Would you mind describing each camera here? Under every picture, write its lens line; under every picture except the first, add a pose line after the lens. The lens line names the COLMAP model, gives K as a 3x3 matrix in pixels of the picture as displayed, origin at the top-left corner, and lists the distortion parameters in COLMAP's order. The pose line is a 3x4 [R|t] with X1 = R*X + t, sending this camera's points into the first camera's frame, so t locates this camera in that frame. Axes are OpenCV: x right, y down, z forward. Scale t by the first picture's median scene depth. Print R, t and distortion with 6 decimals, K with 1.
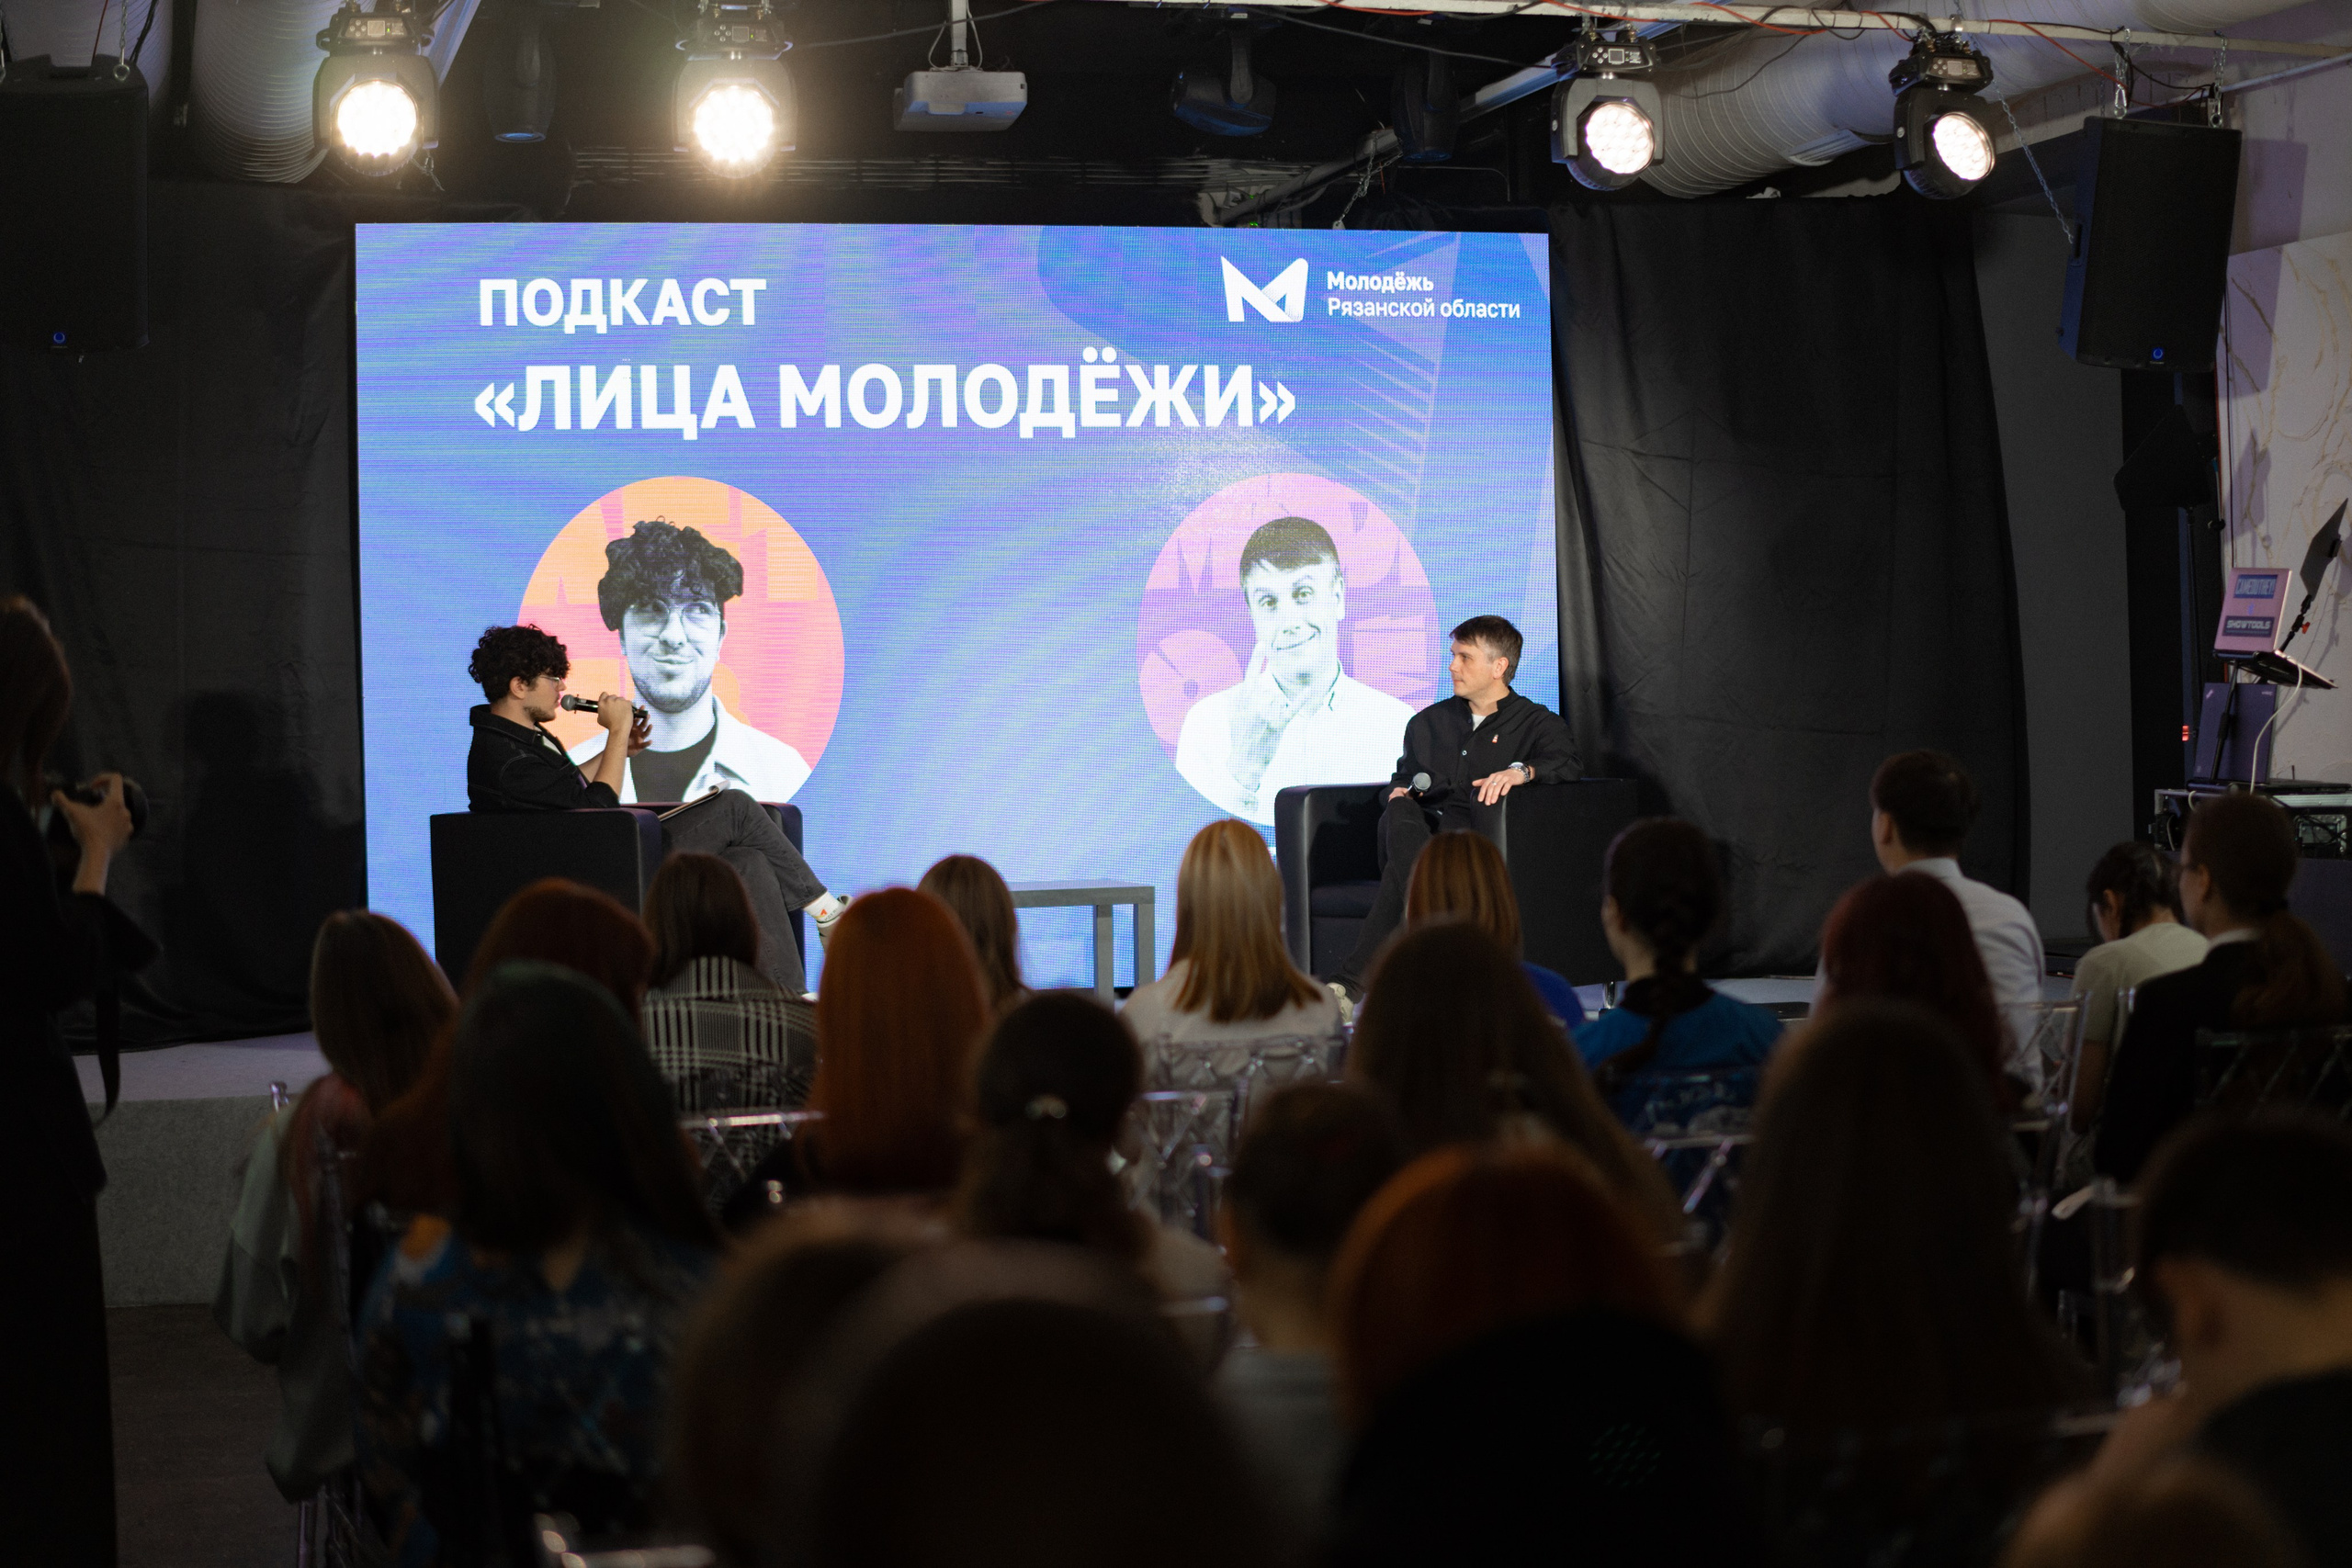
lens RADIAL K [[3773.0, 0, 1178.0], [0, 3773.0, 841.0], [0, 0, 1]] dist [-0.134356, -0.960165]
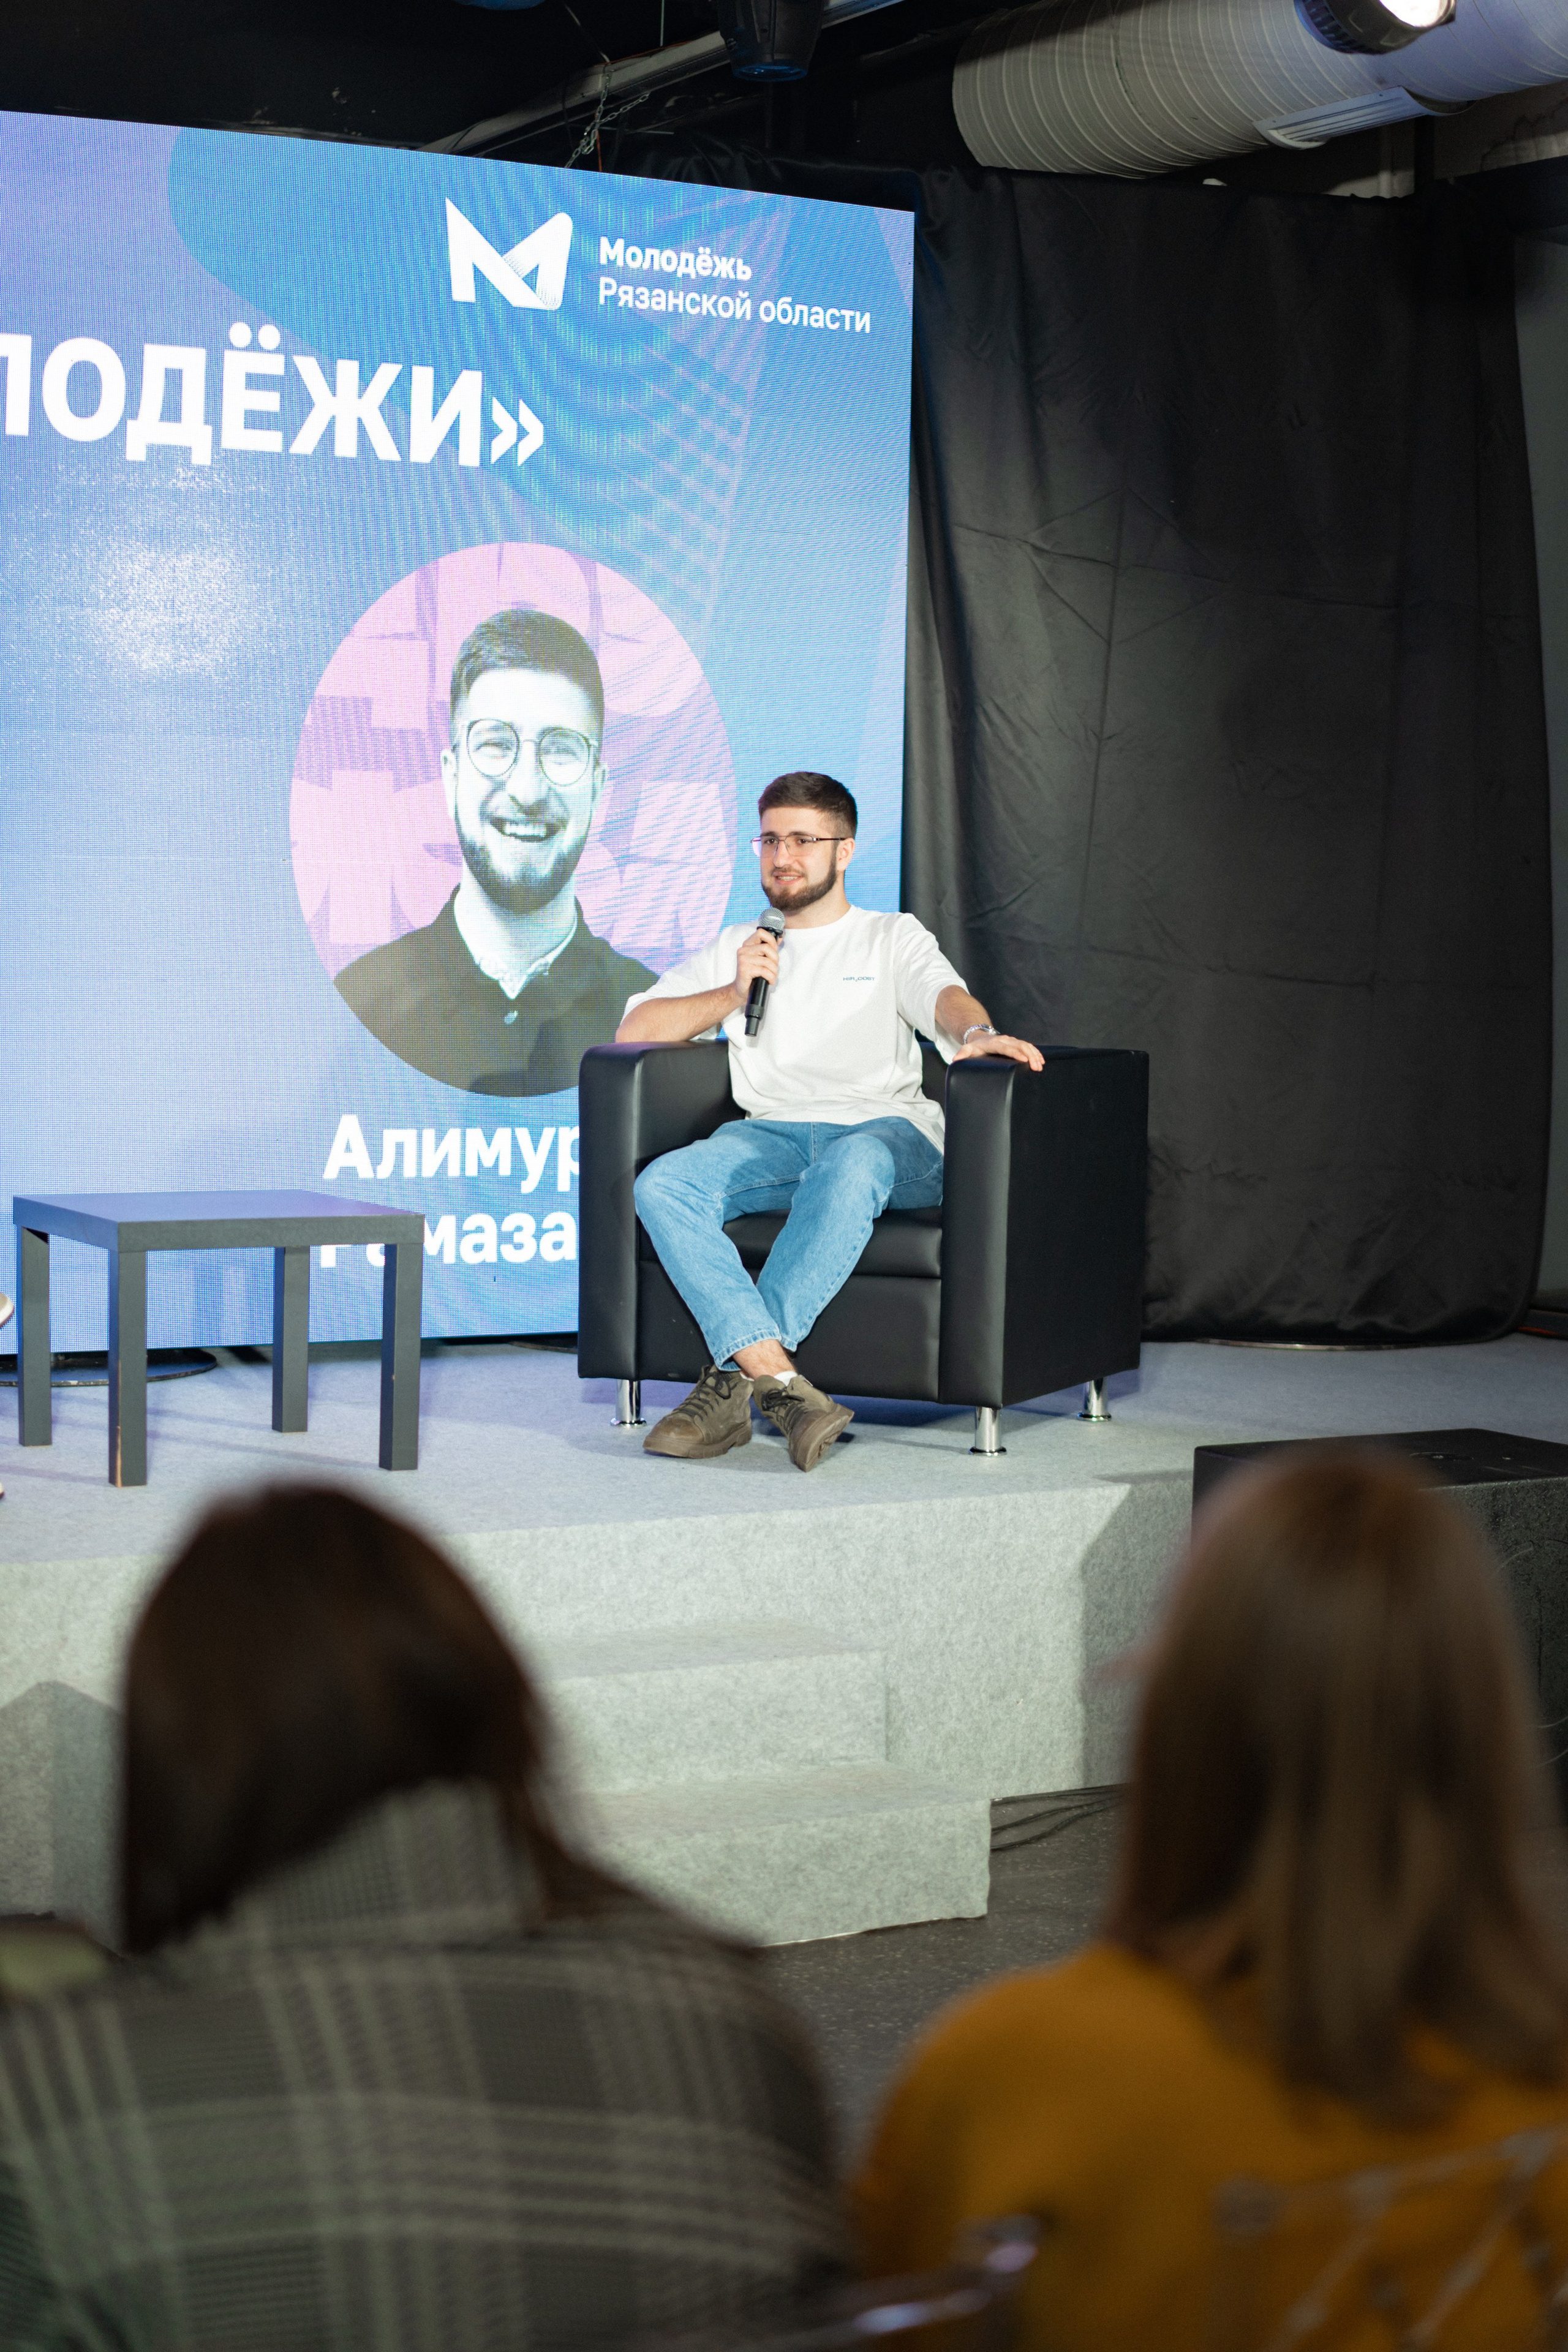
lens RADIAL K [[3821.2, 0, 784.0], [0, 3821.2, 1176.0], [0, 0, 1]] dist [-0.145962, -0.816988]
pose [[0.967056, 0.025028, 0.253332, -0.092379], [-0.034829, 0.998805, 0.034277, -0.014688], [-0.252171, -0.041971, 0.966772, 0.373247]]
